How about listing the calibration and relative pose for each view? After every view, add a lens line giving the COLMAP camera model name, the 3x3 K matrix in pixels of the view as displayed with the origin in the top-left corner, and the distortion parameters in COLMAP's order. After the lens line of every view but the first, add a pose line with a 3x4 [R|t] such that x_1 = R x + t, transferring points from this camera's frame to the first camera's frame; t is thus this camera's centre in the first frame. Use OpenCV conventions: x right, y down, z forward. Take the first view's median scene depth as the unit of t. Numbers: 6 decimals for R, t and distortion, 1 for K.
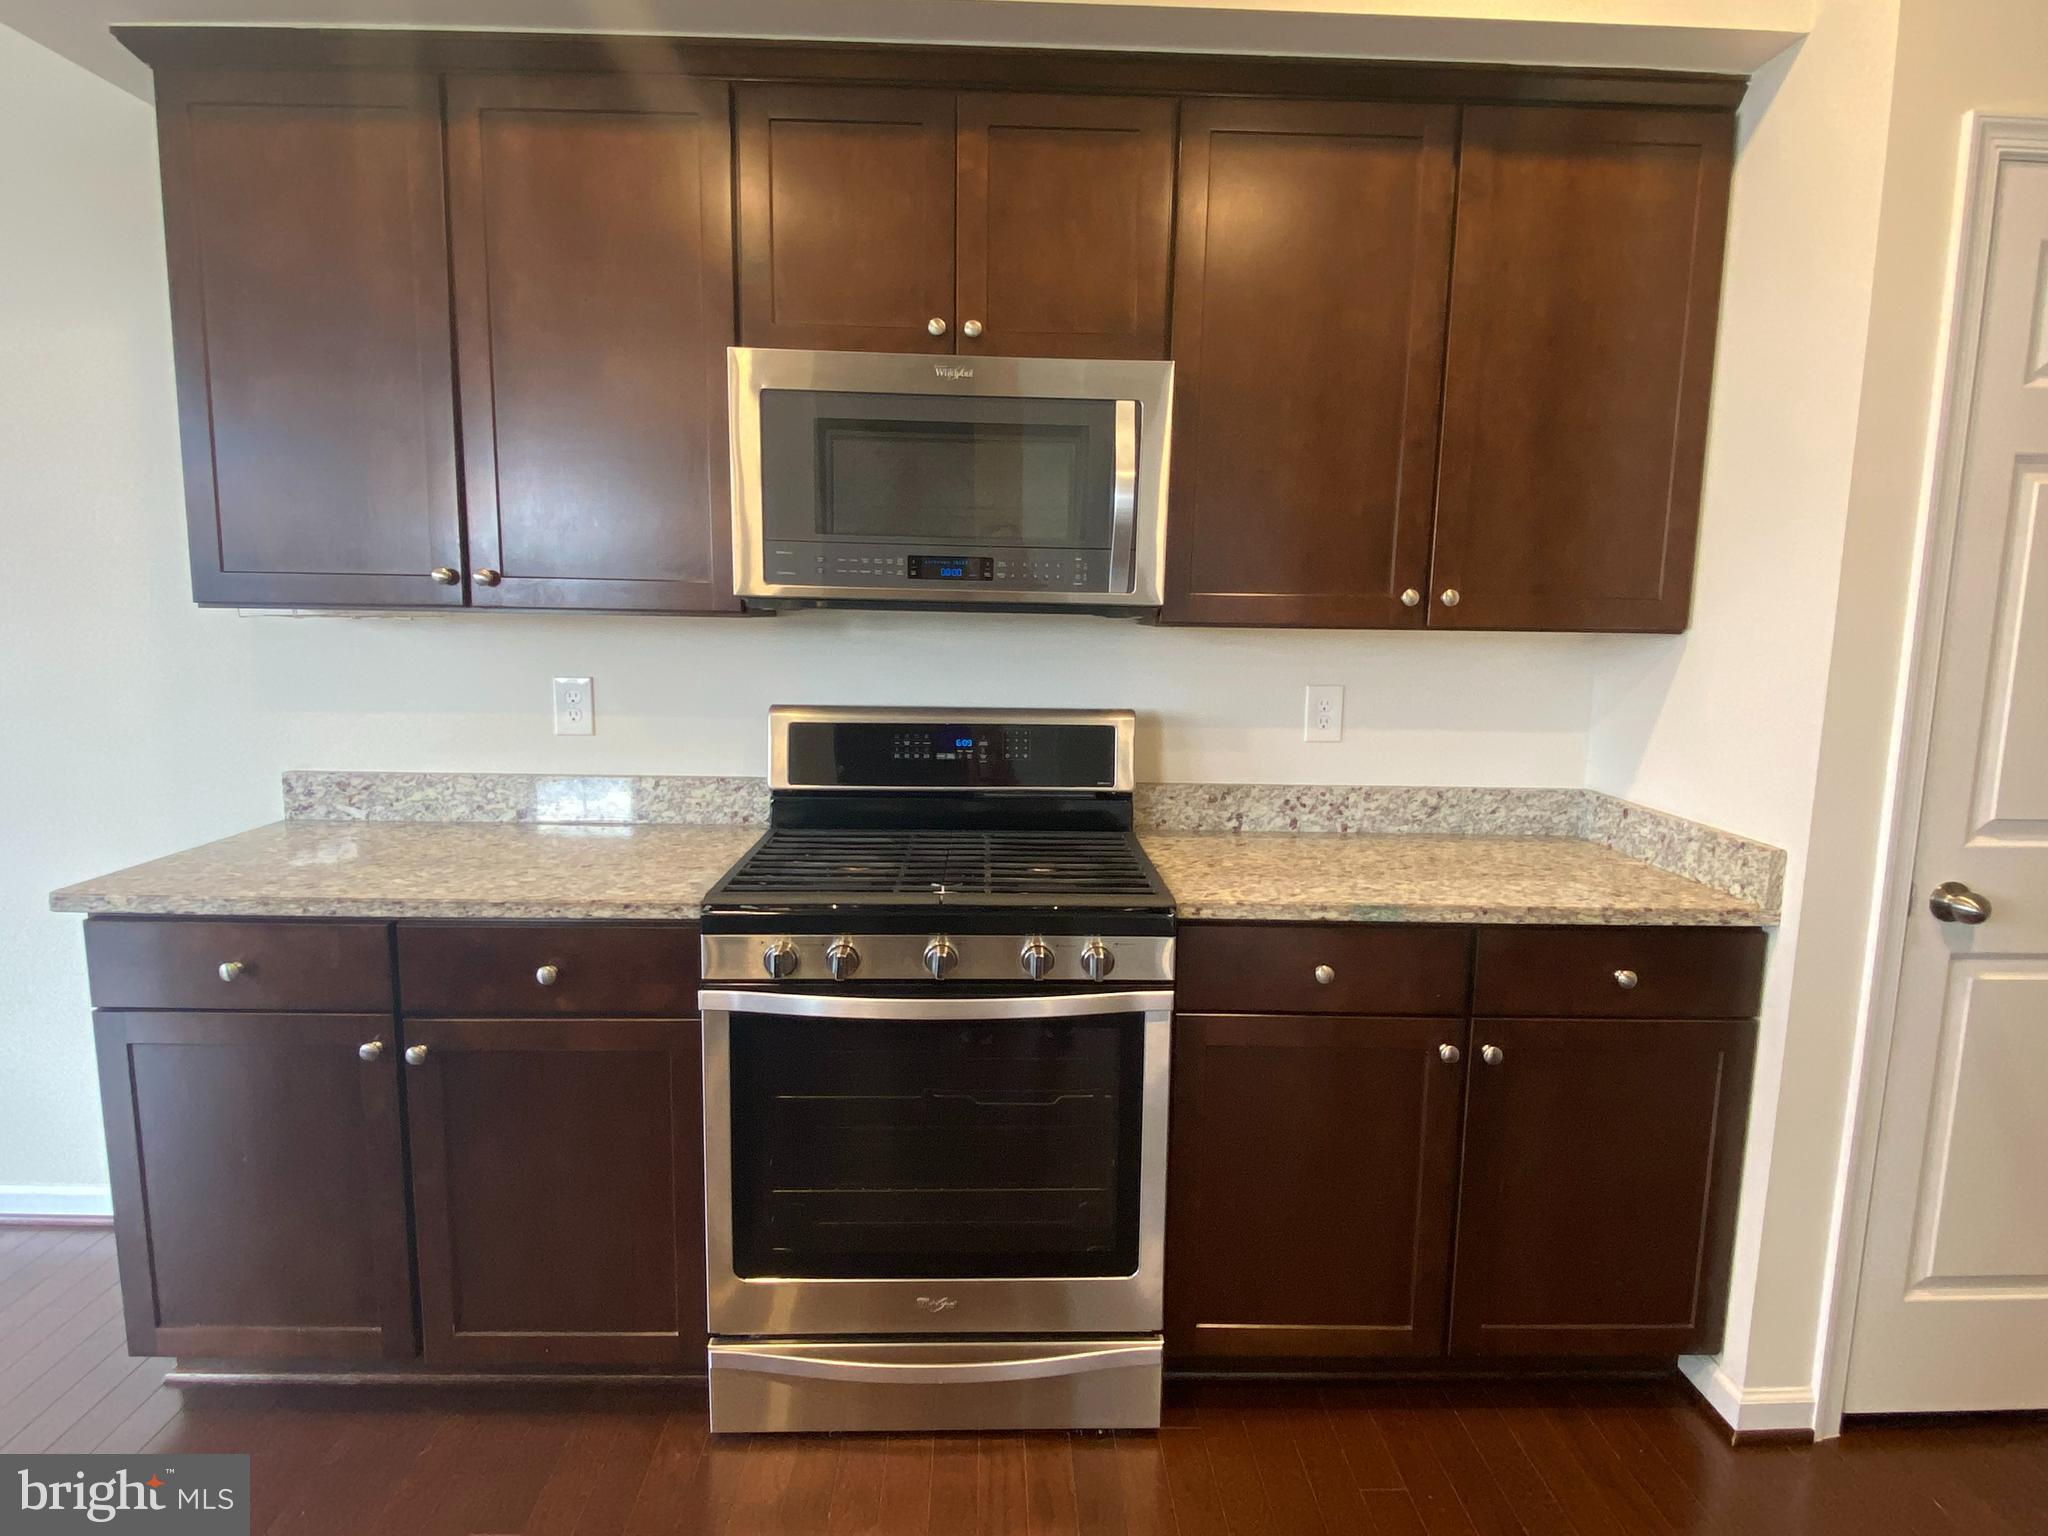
lens RADIAL K [[1156.0, 0, 1024.0], [0, 1156.0, 768.0], [0, 0, 1]] dist [0.065417, -0.000096]
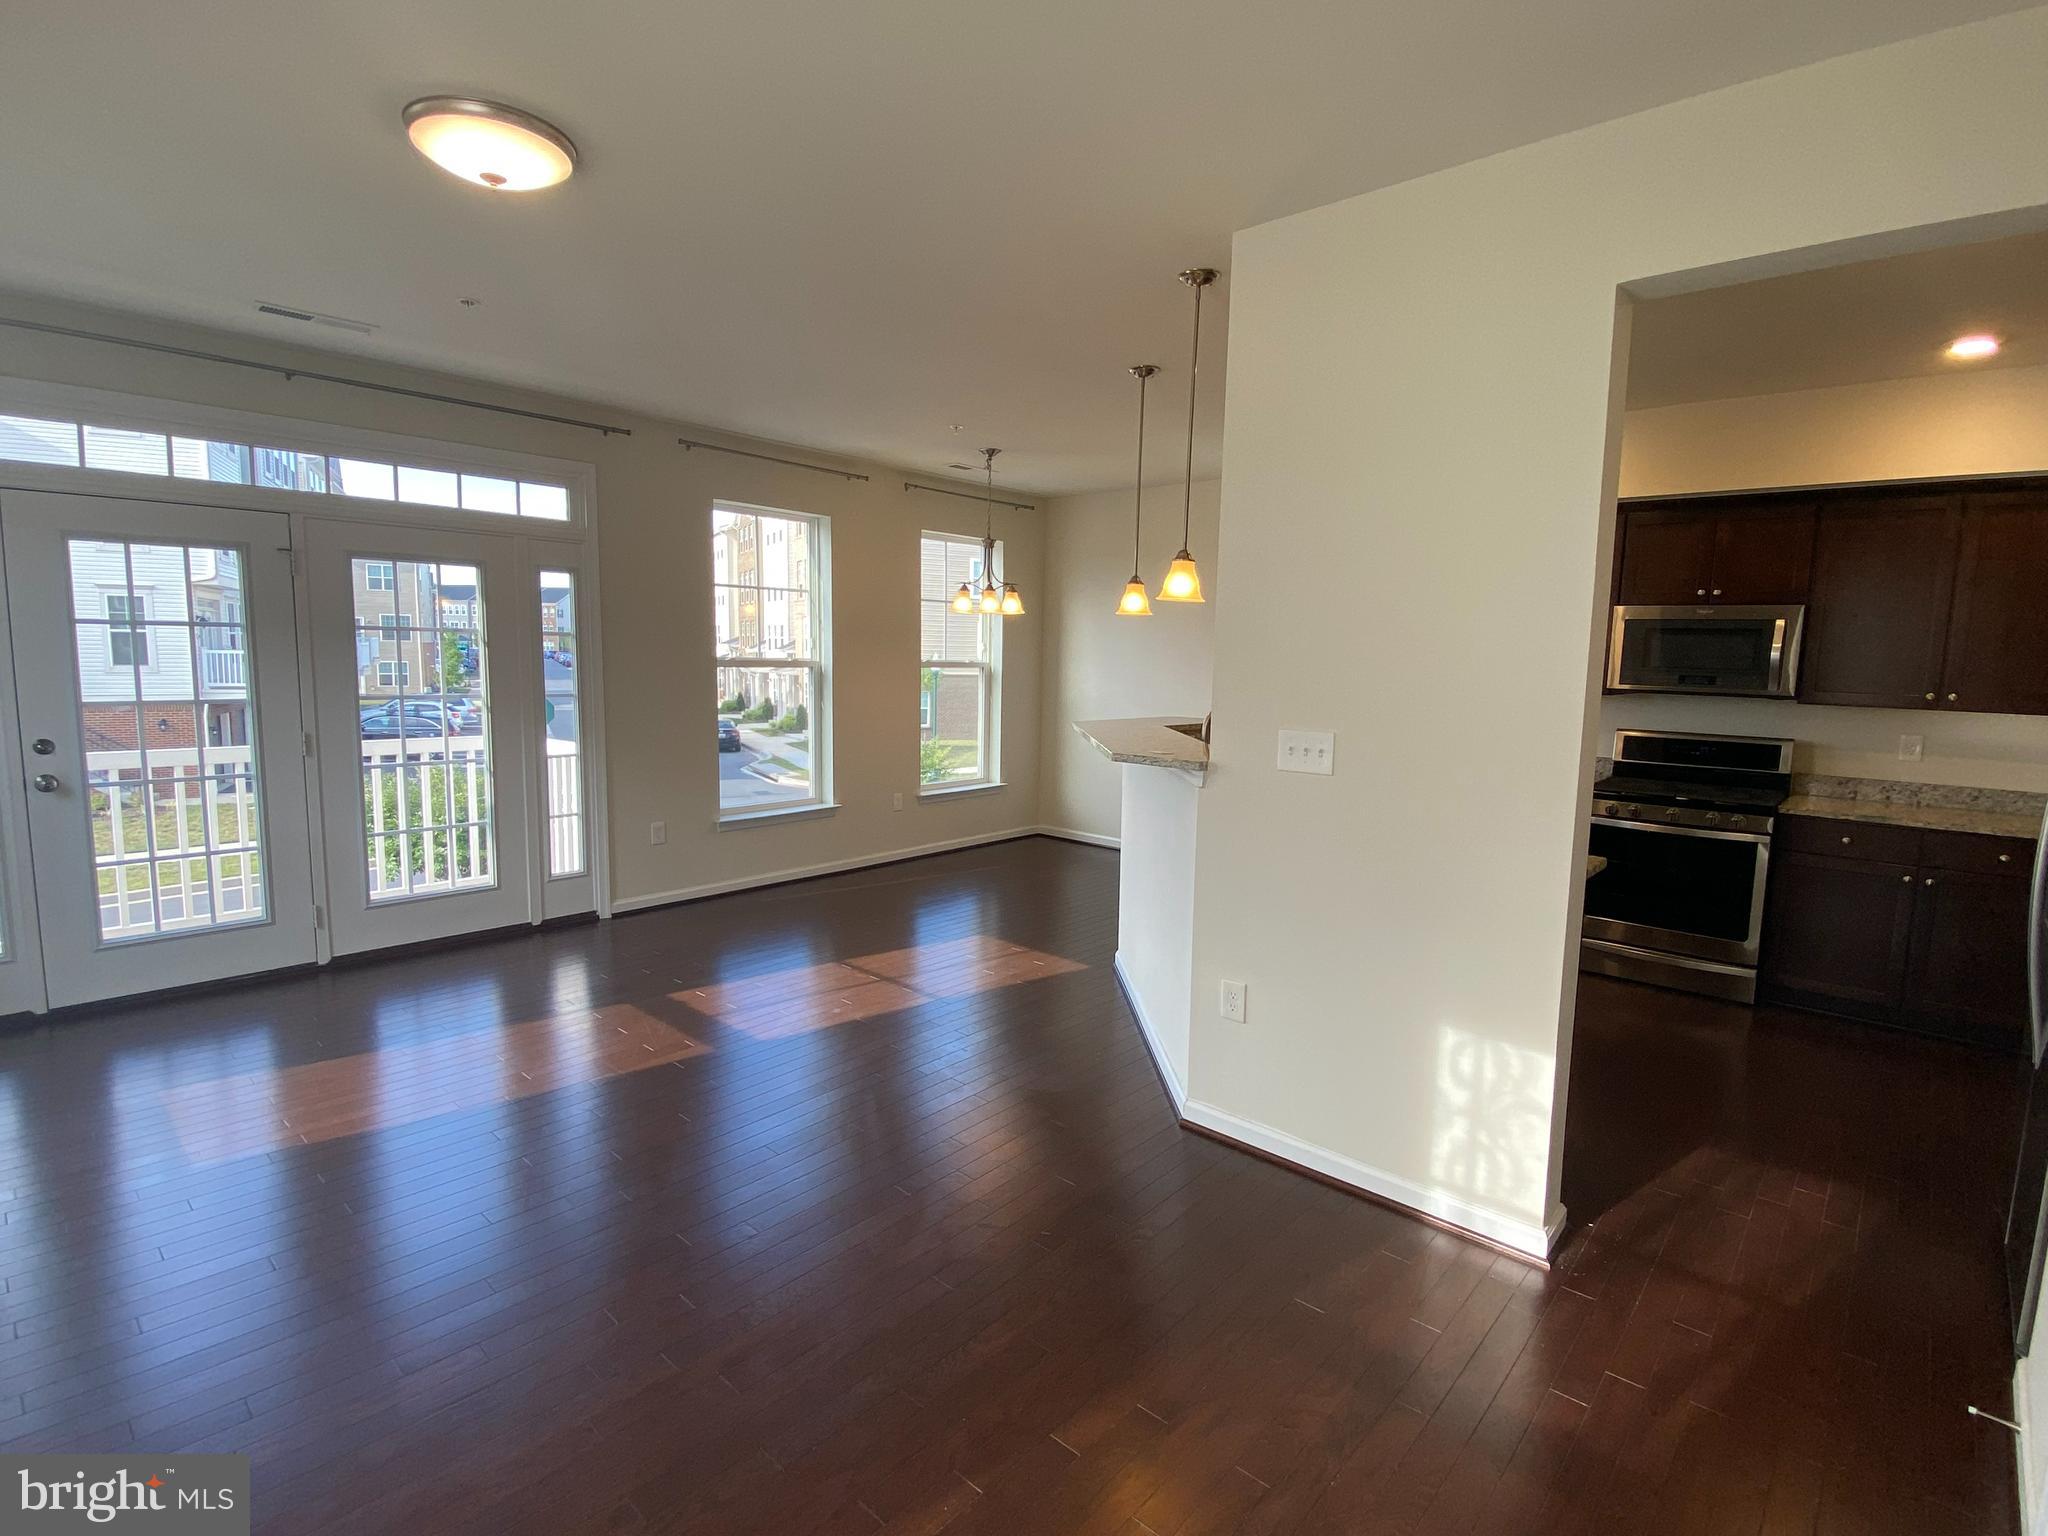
lens RADIAL K [[987.5, 0, 1024.0], [0, 987.5, 768.0], [0, 0, 1]] dist [0.014922, -0.018711]
pose [[0.725807, 0.082408, -0.682945, 0.389335], [-0.103088, 0.994617, 0.010459, 0.169646], [0.680130, 0.062812, 0.730395, -1.738683]]
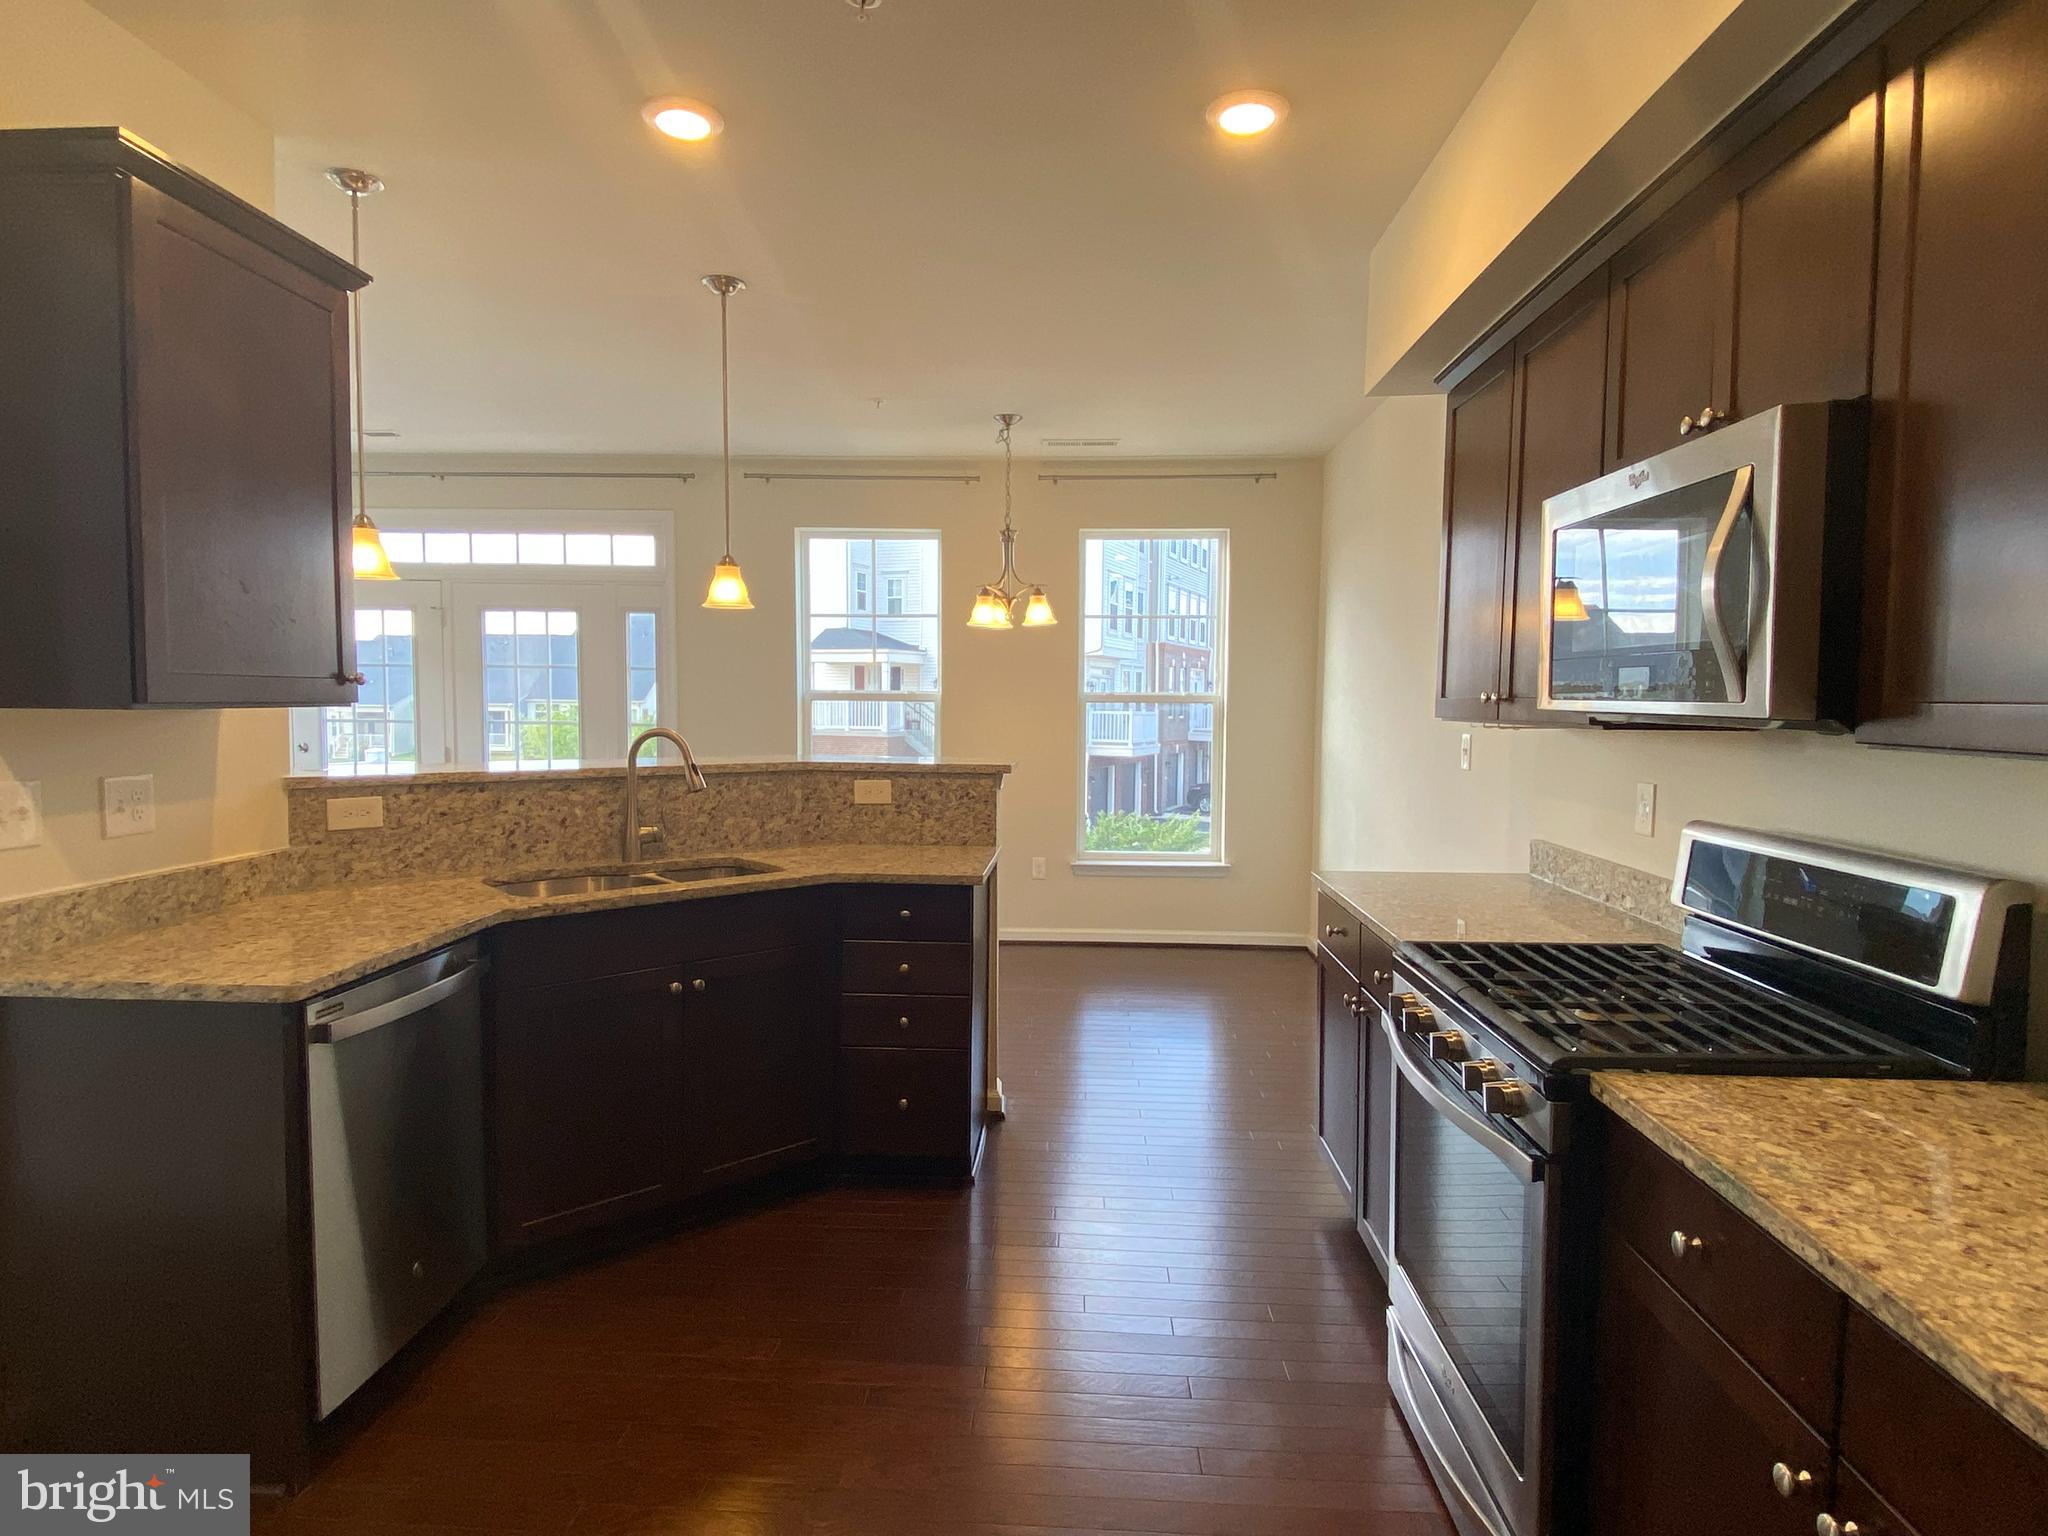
lens RADIAL K [[1156.0, 0, 1024.0], [0, 1156.0, 768.0], [0, 0, 1]] dist [0.065417, -0.000096]
pose [[-0.062882, 0.044980, -0.997007, 0.910915], [-0.142127, 0.988398, 0.053556, -0.081116], [0.987849, 0.145070, -0.055759, 0.564314]]
